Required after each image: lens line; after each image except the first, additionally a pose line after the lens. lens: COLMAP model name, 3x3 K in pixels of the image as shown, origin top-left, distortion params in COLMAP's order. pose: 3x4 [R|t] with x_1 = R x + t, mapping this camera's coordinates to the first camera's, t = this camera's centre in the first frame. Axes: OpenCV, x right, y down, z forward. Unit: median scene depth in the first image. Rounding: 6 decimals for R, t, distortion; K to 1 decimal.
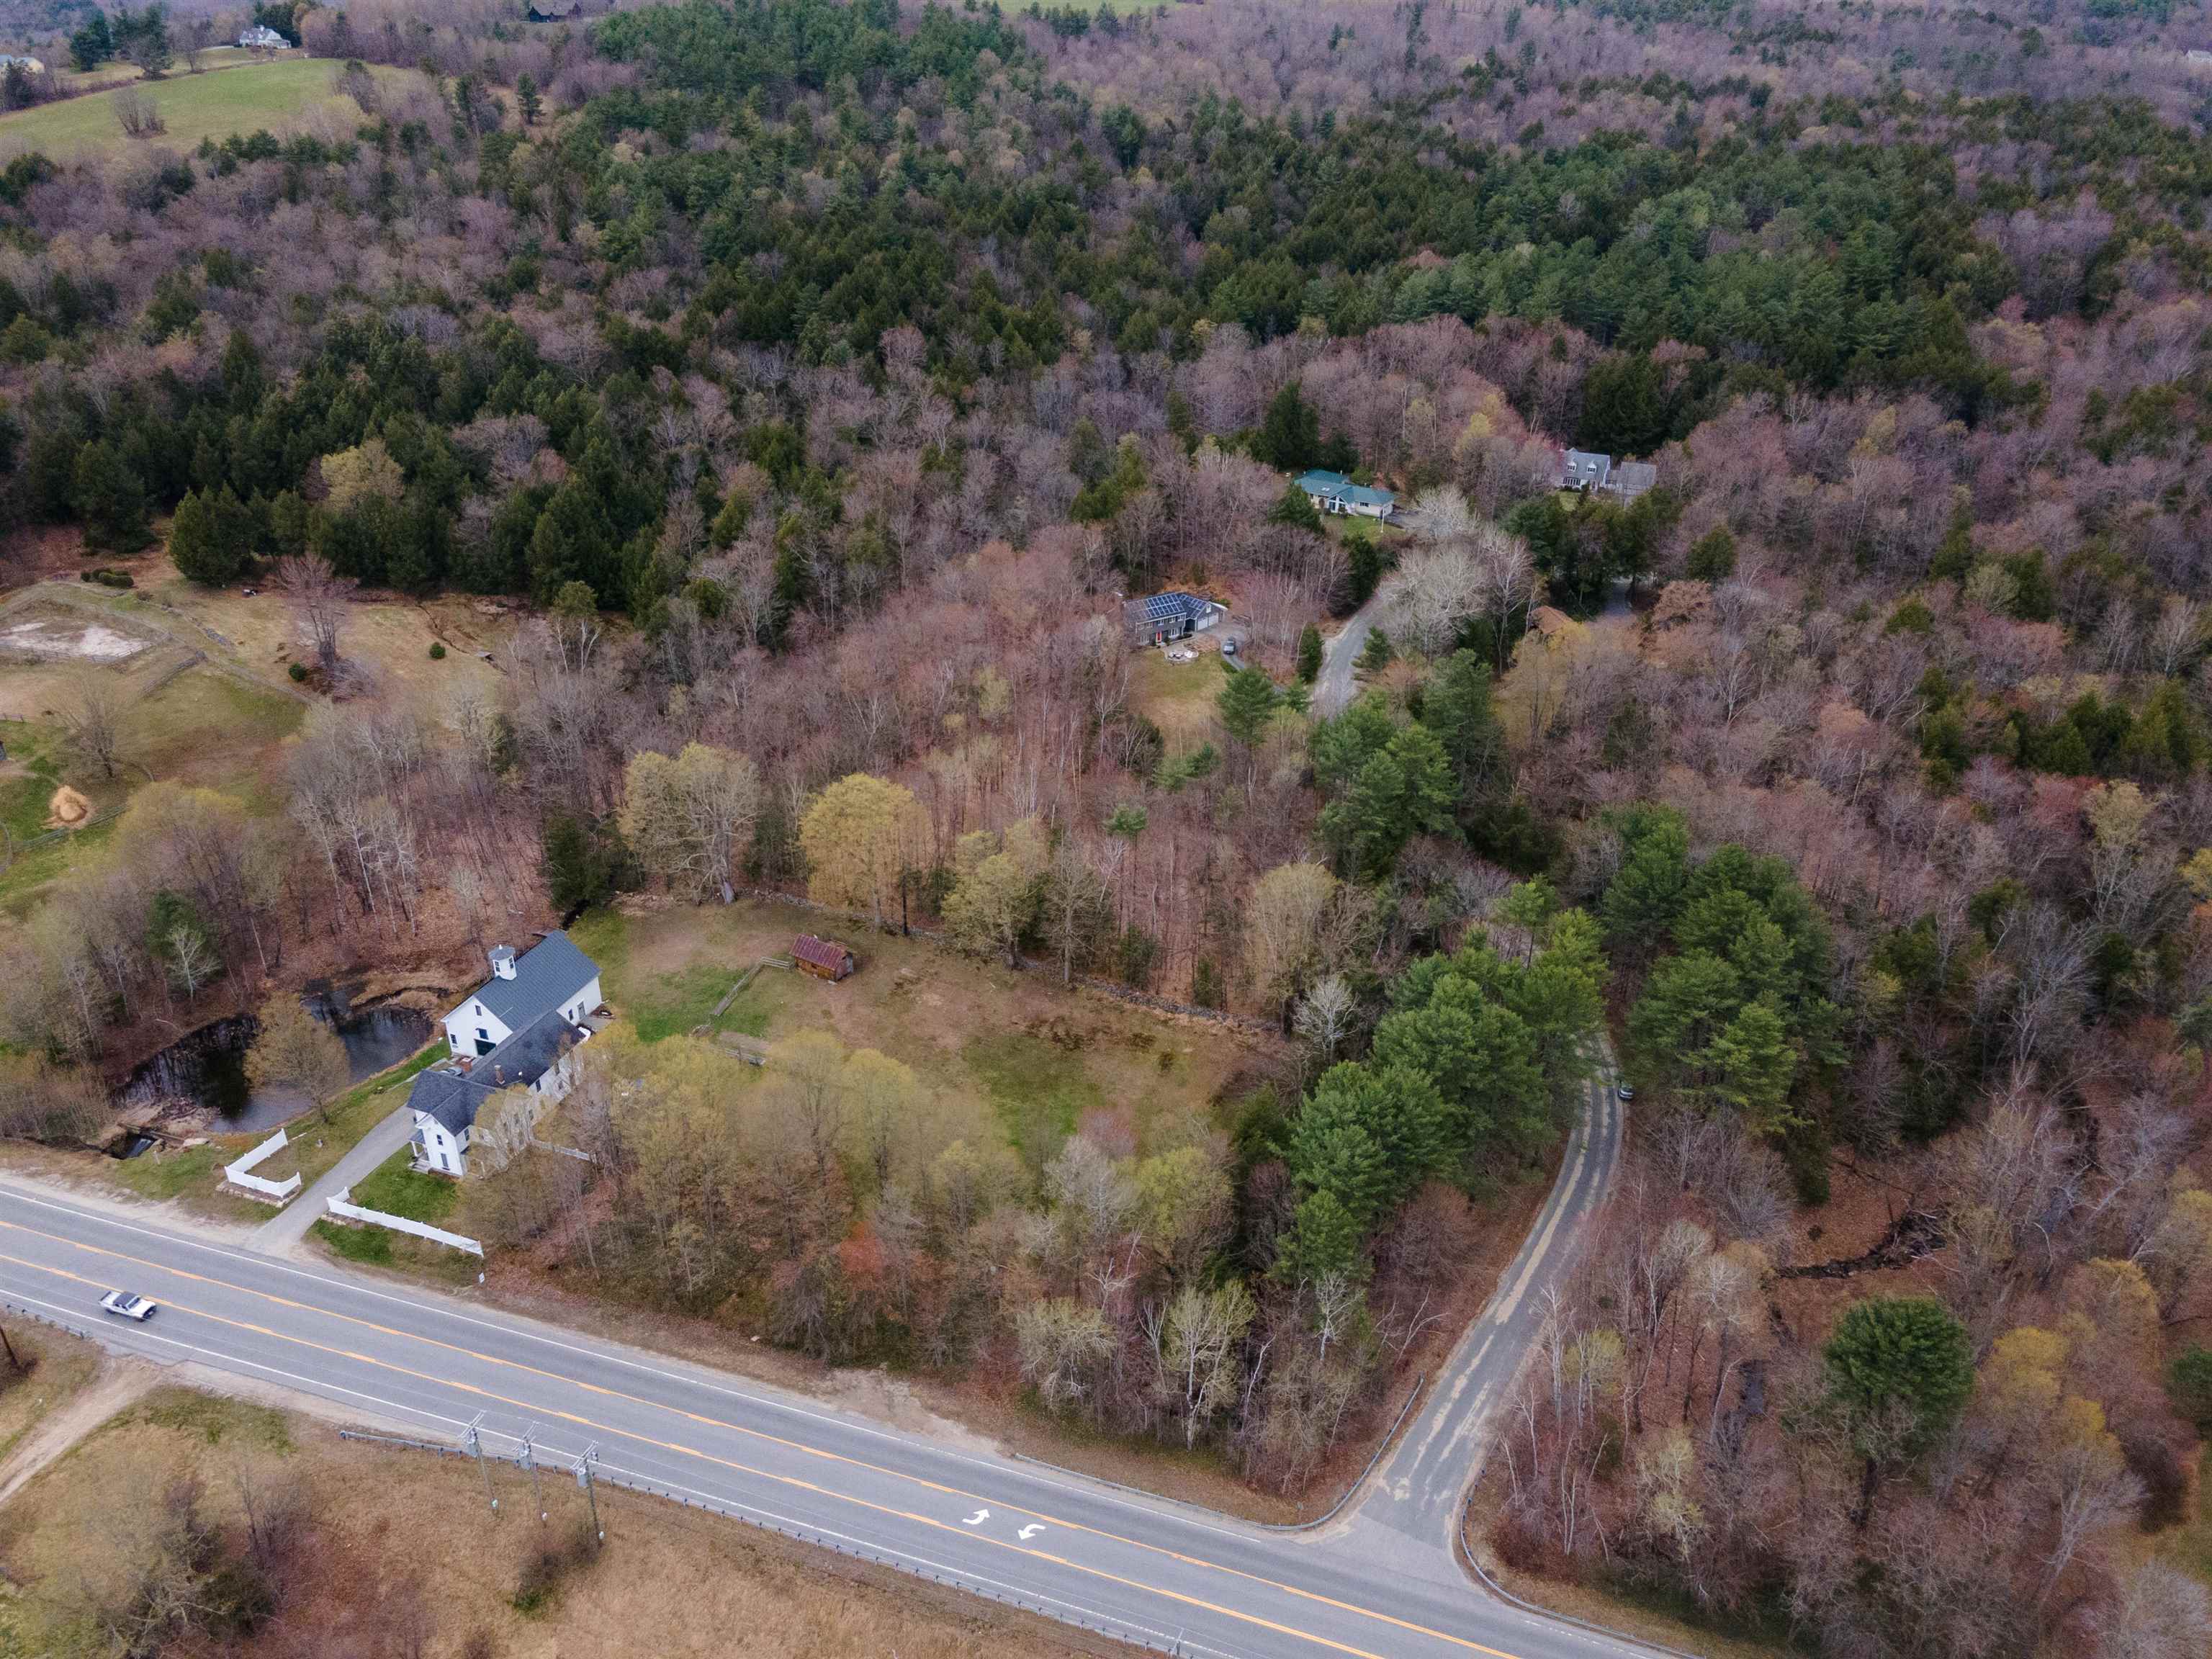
lens RADIAL K [[1591.2, 0, 1097.2], [0, 1591.2, 824.4], [0, 0, 1]] dist [0.017372, 0.077650]
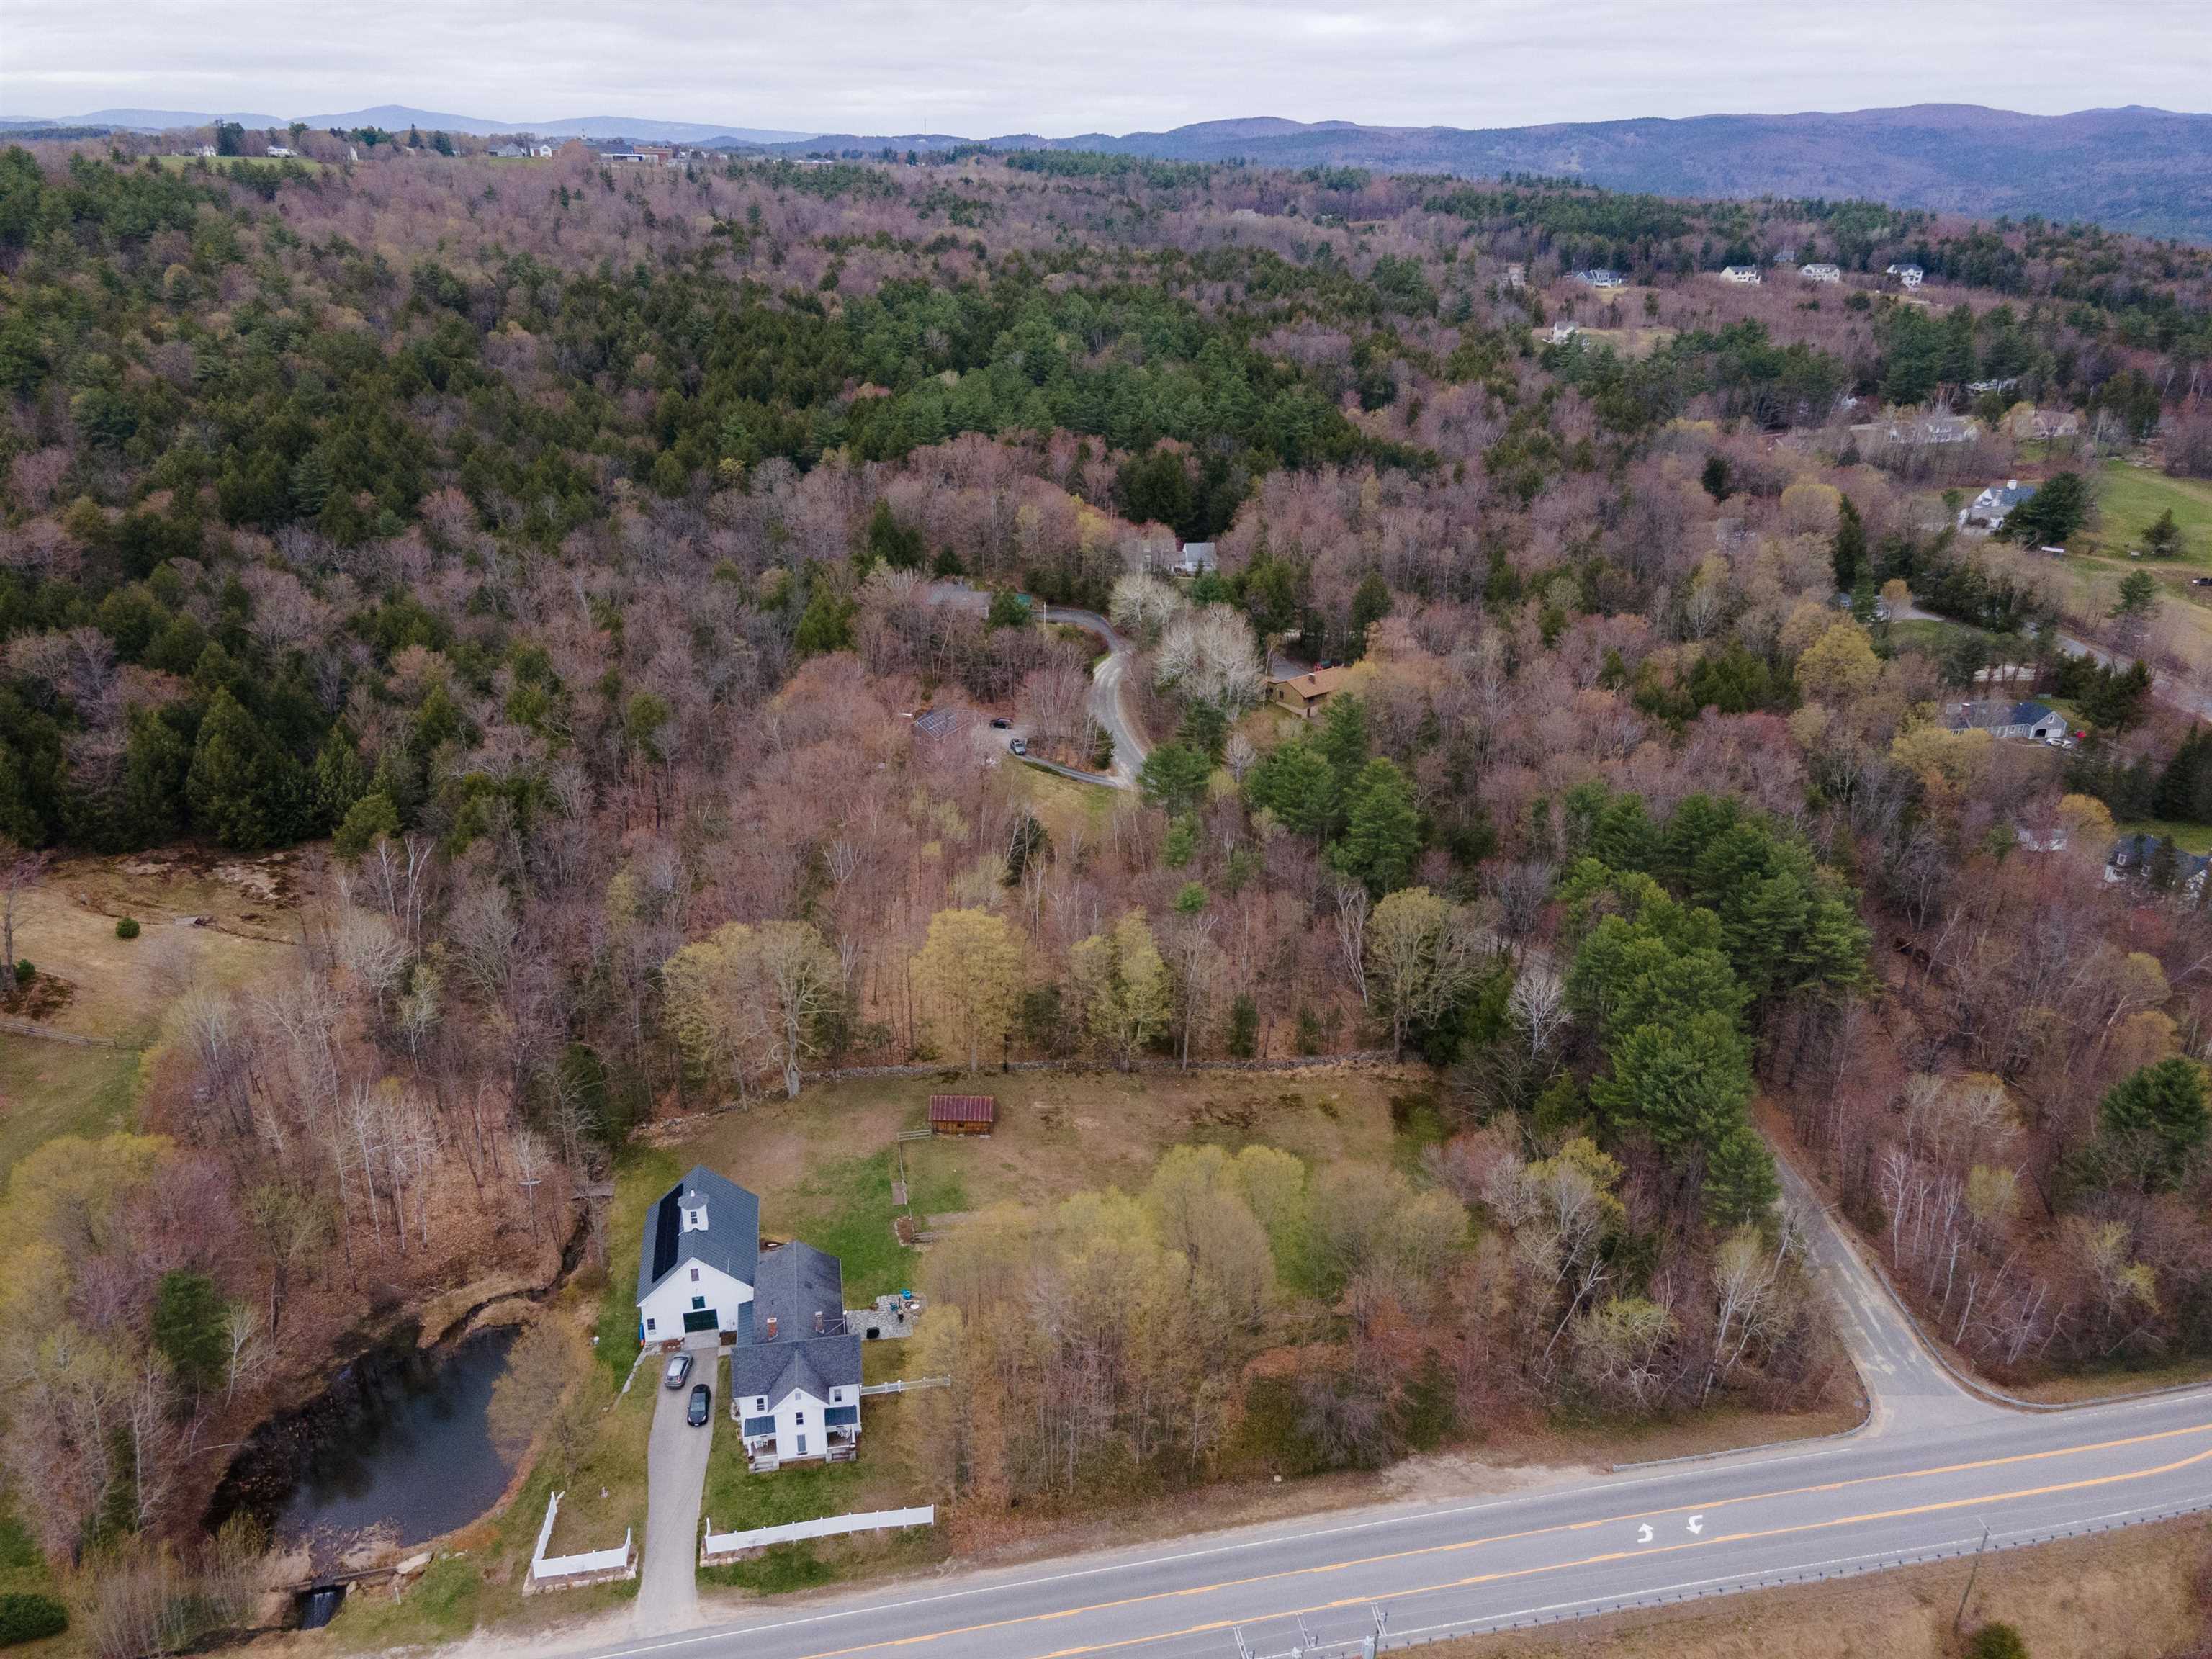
lens RADIAL K [[1591.2, 0, 1097.2], [0, 1591.2, 824.4], [0, 0, 1]] dist [0.017372, 0.077650]
pose [[0.861359, -0.195773, 0.468759, -0.607361], [0.237109, 0.971015, -0.030159, -0.038655], [-0.449267, 0.137125, 0.882811, 0.164391]]
